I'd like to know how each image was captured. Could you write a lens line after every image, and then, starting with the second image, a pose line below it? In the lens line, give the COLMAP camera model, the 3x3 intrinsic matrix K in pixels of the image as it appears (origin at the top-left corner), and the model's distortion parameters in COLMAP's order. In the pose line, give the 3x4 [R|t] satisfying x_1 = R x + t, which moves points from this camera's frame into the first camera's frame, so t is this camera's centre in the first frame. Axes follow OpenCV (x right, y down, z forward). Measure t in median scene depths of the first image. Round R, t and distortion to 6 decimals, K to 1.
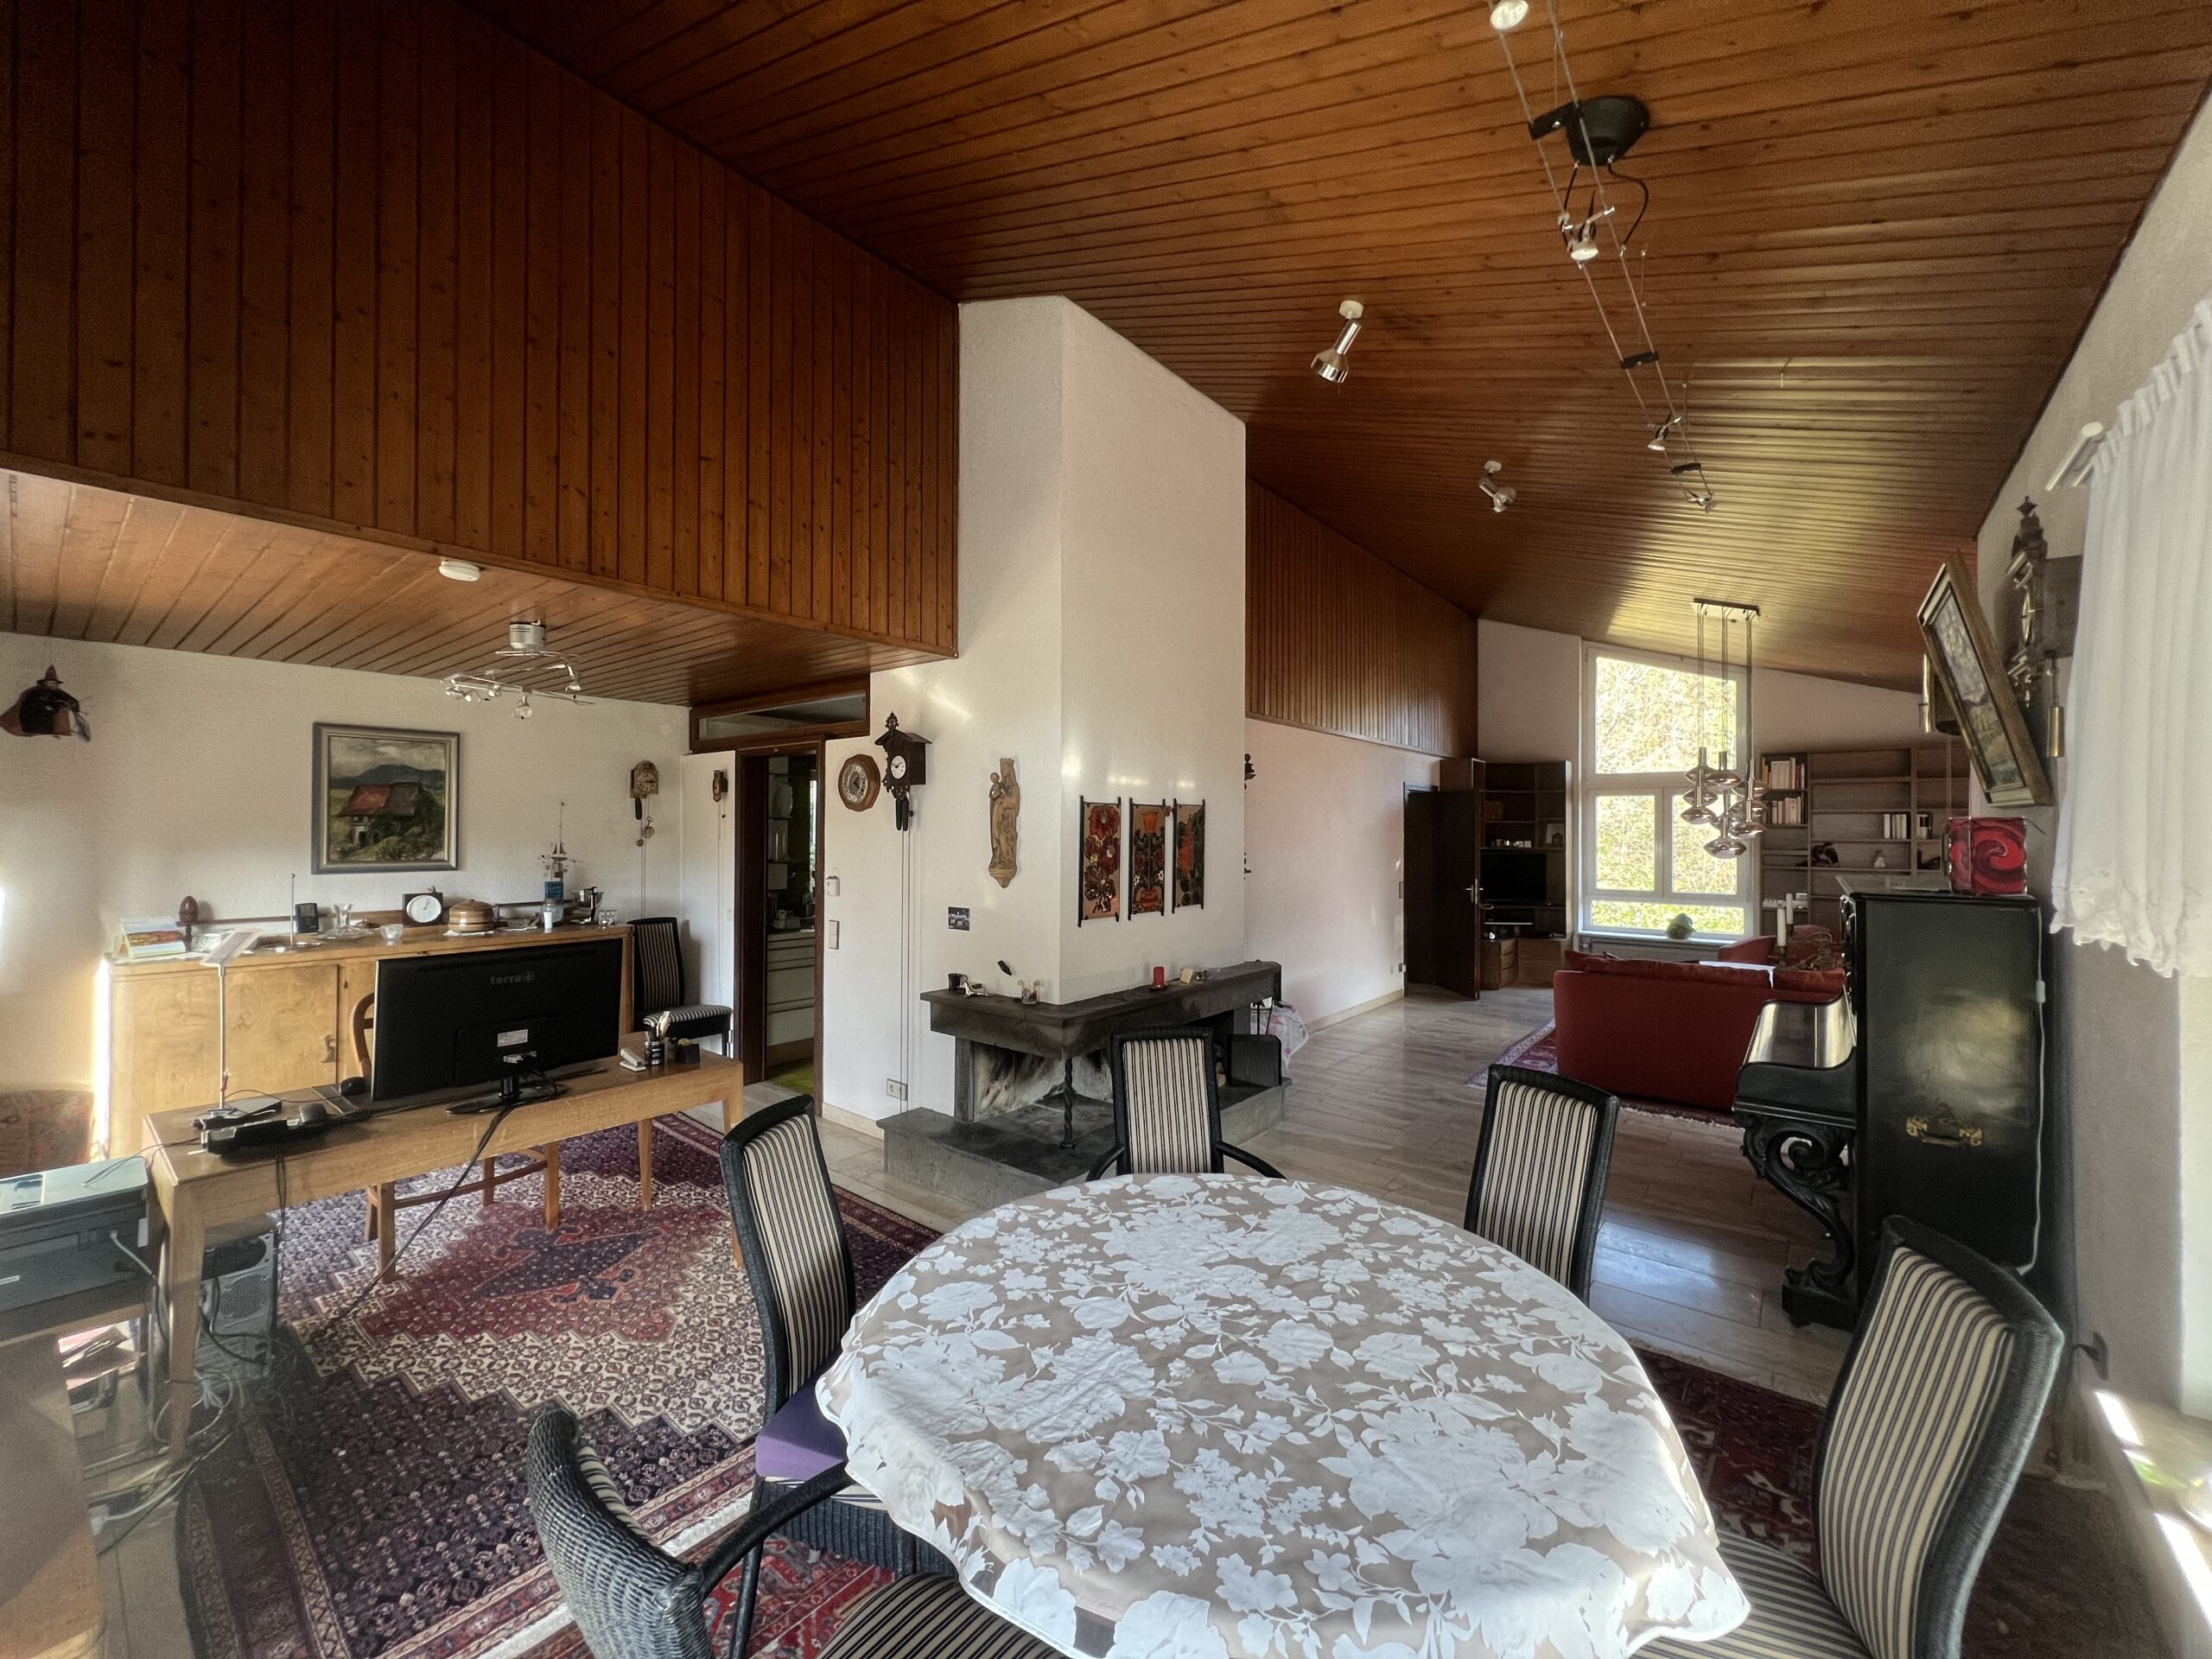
lens RADIAL K [[881.5, 0, 1099.9], [0, 881.5, 826.3], [0, 0, 1]] dist [-0.002216, 0.000257]
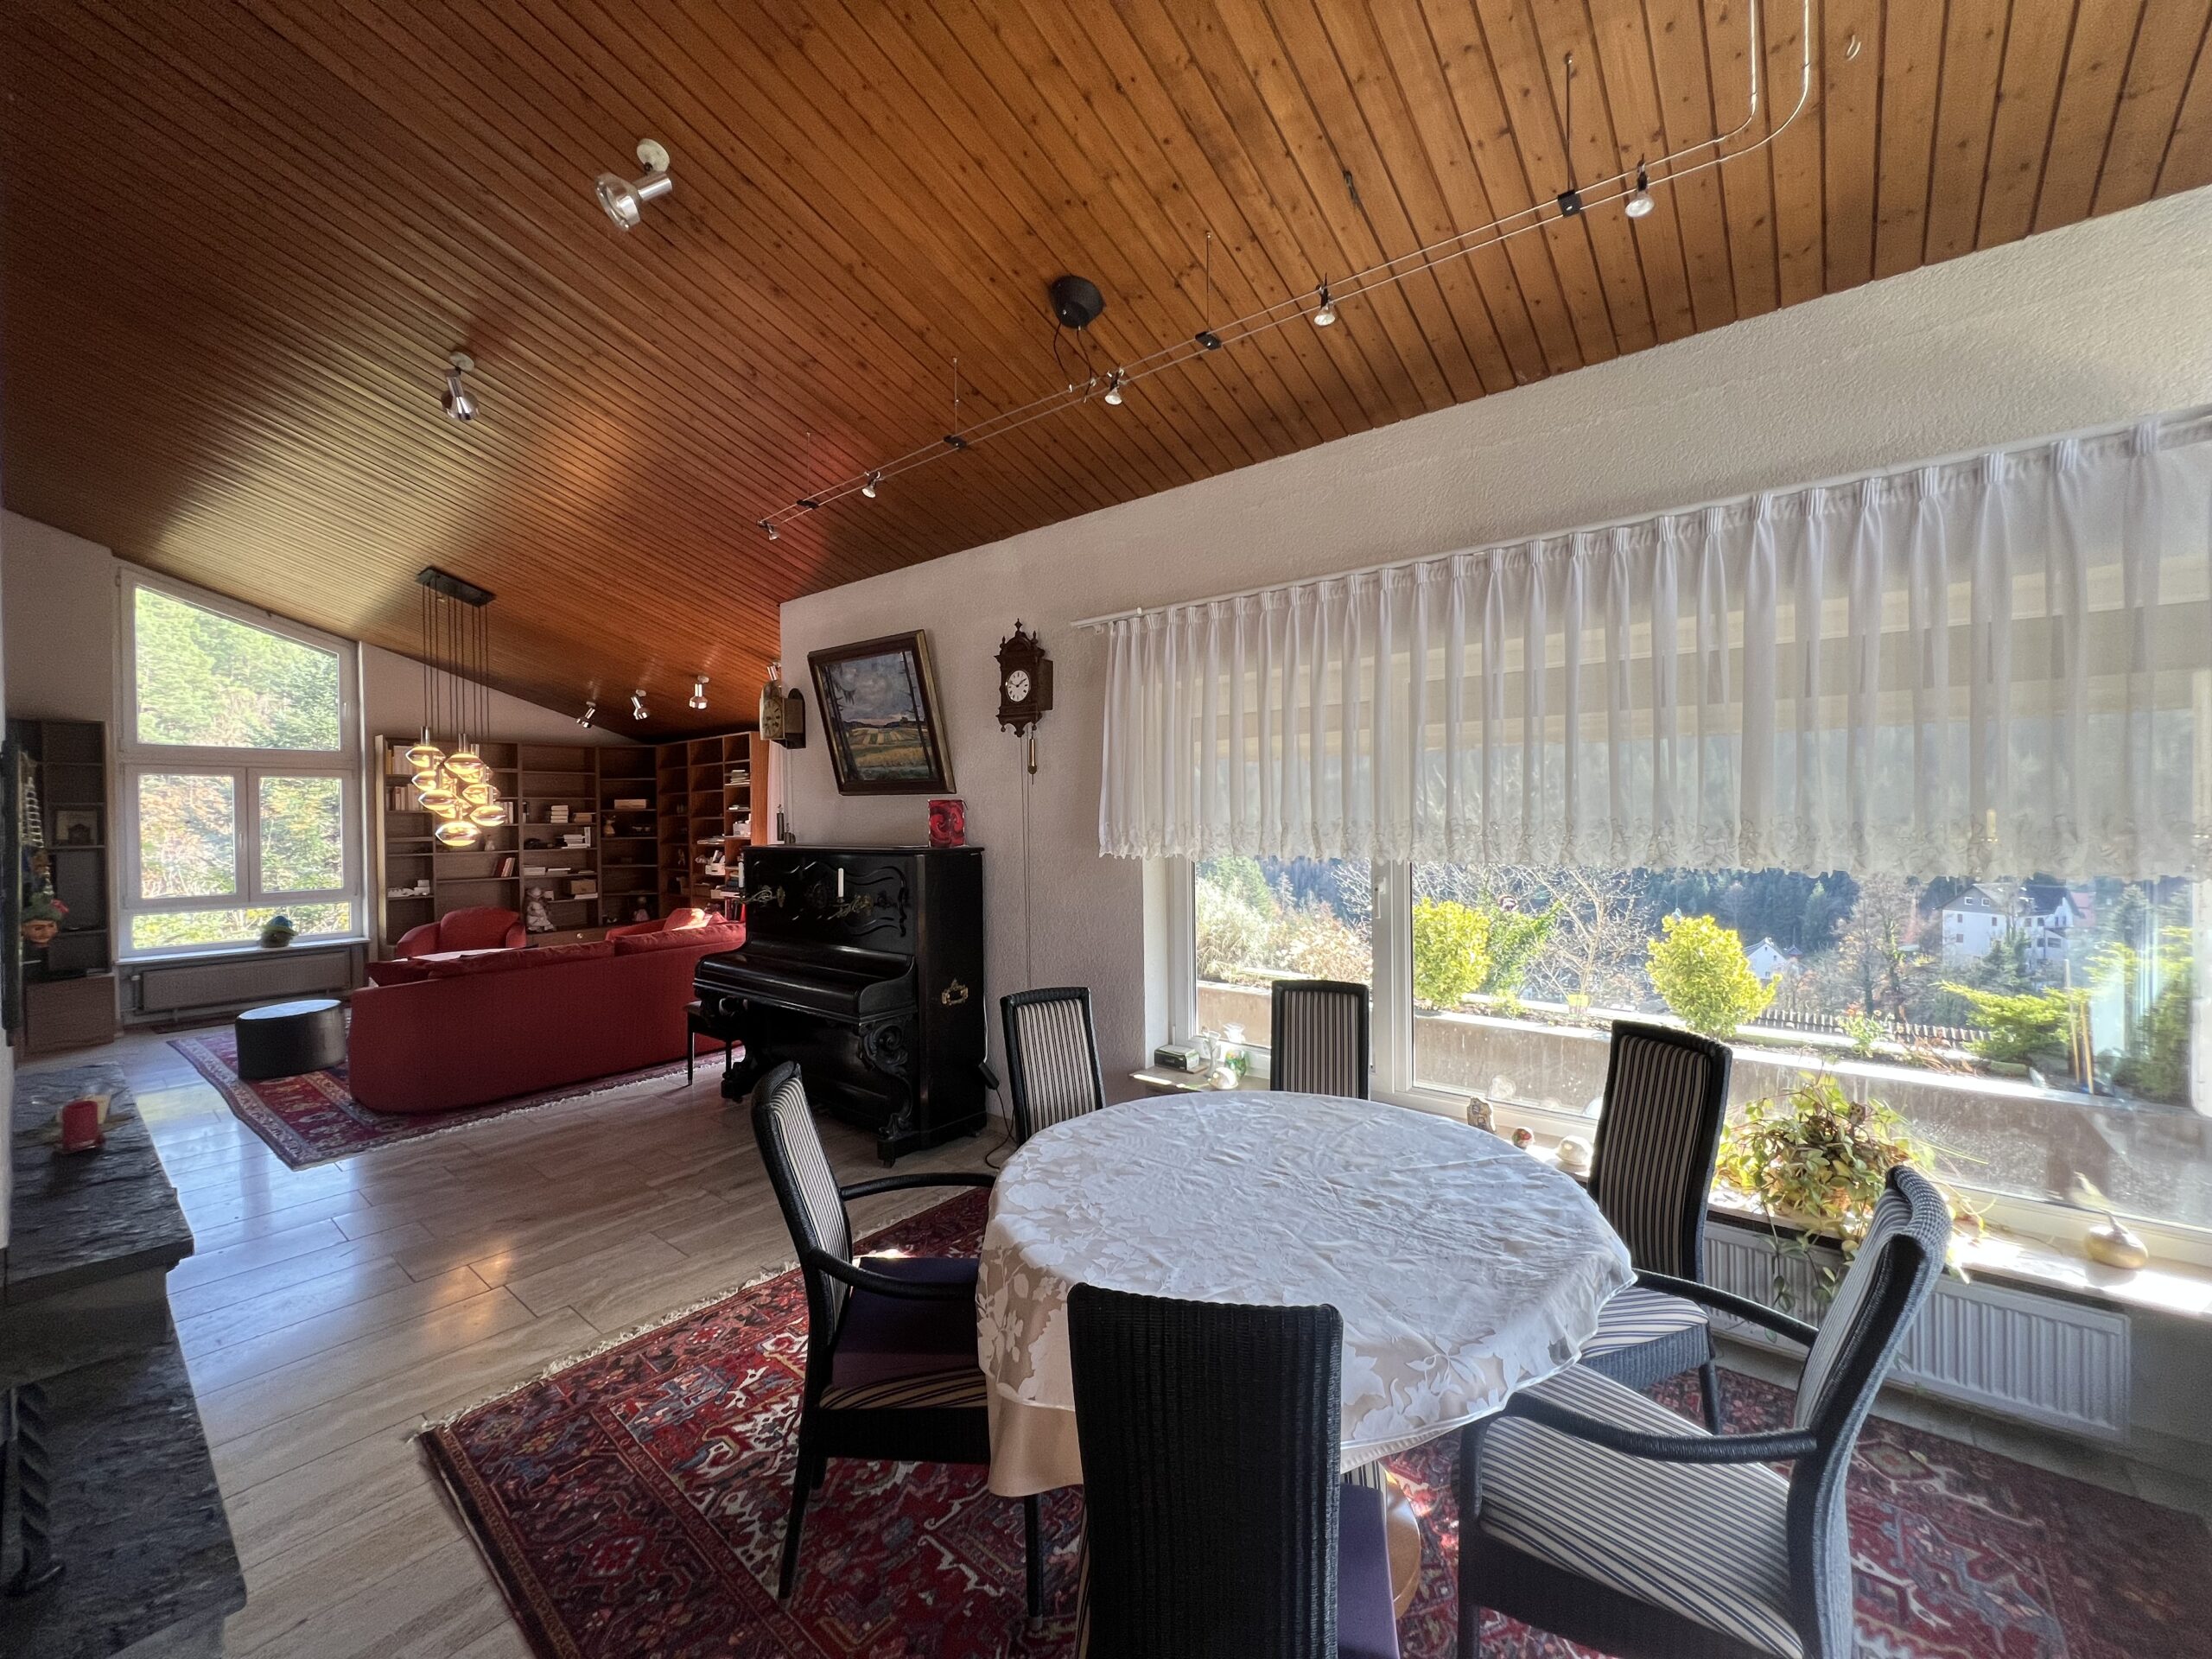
lens RADIAL K [[881.5, 0, 1099.9], [0, 881.5, 826.3], [0, 0, 1]] dist [-0.002216, 0.000257]
pose [[0.003561, -0.014221, 0.999893, -0.357068], [0.004214, 0.999890, 0.014206, 0.007752], [-0.999985, 0.004163, 0.003621, 0.407774]]
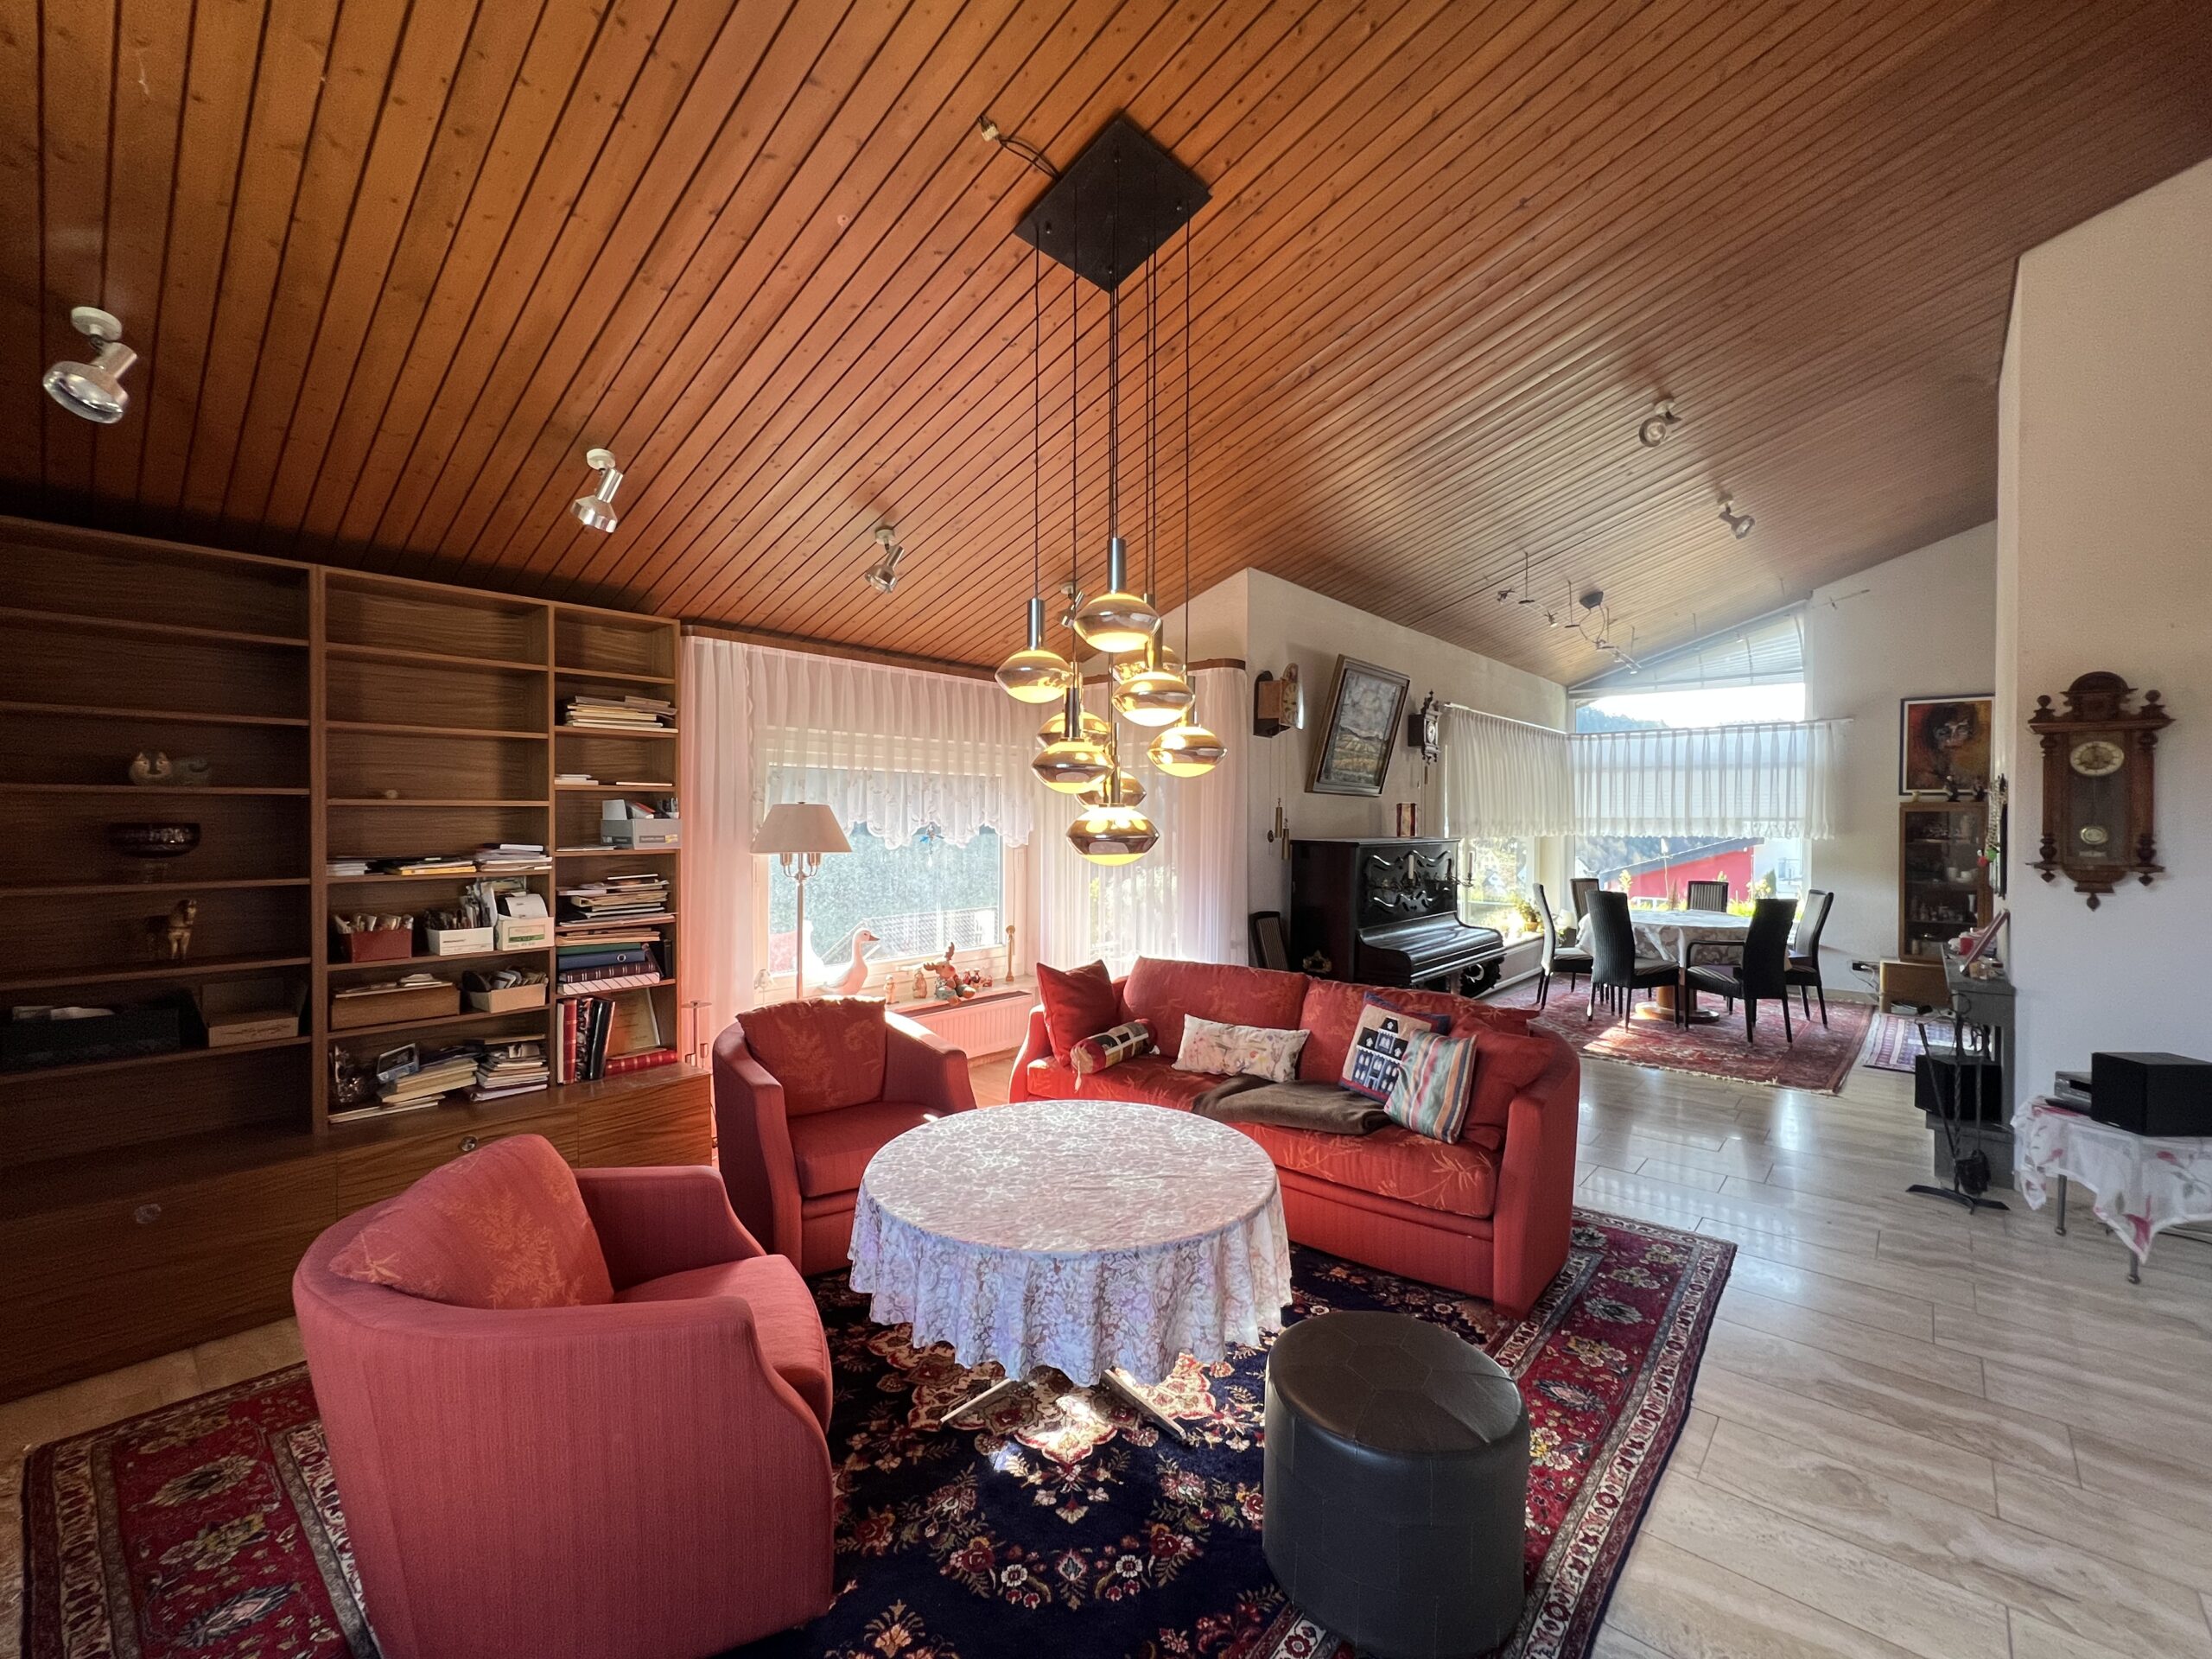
lens RADIAL K [[938.7, 0, 1096.2], [0, 938.7, 824.5], [0, 0, 1]] dist [0.000061, -0.000132]
pose [[-0.998961, -0.007282, 0.044989, 0.954220], [-0.007273, 0.999973, 0.000362, 0.026511], [-0.044990, 0.000034, -0.998987, 1.944342]]
